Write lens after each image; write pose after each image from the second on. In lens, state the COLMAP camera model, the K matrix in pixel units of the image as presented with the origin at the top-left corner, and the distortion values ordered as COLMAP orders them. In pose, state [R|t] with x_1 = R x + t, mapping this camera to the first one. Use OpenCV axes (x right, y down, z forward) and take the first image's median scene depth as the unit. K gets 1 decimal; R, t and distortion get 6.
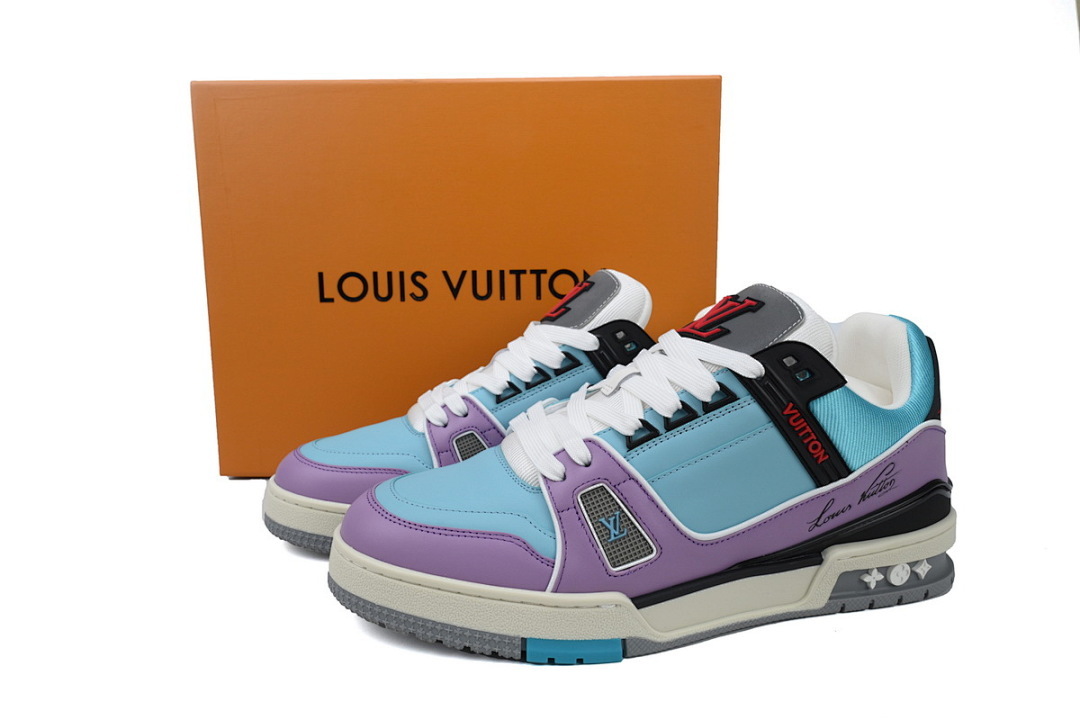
lens RADIAL K [[776.6, 0, 540.0], [0, 776.6, 360.0], [0, 0, 1]] dist [0.035779, 0.001233]
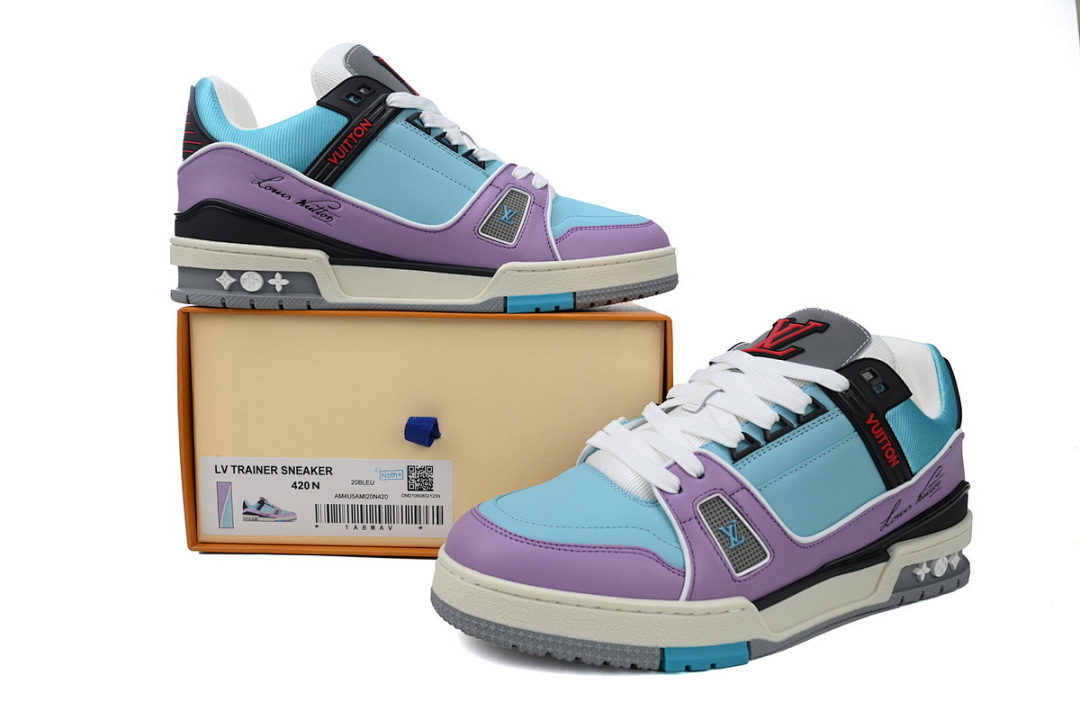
lens RADIAL K [[776.6, 0, 540.0], [0, 776.6, 360.0], [0, 0, 1]] dist [0.035779, 0.001233]
pose [[0.975387, -0.005345, 0.220433, -0.380967], [0.015880, 0.998813, -0.046046, 0.022654], [-0.219926, 0.048413, 0.974315, 0.018085]]
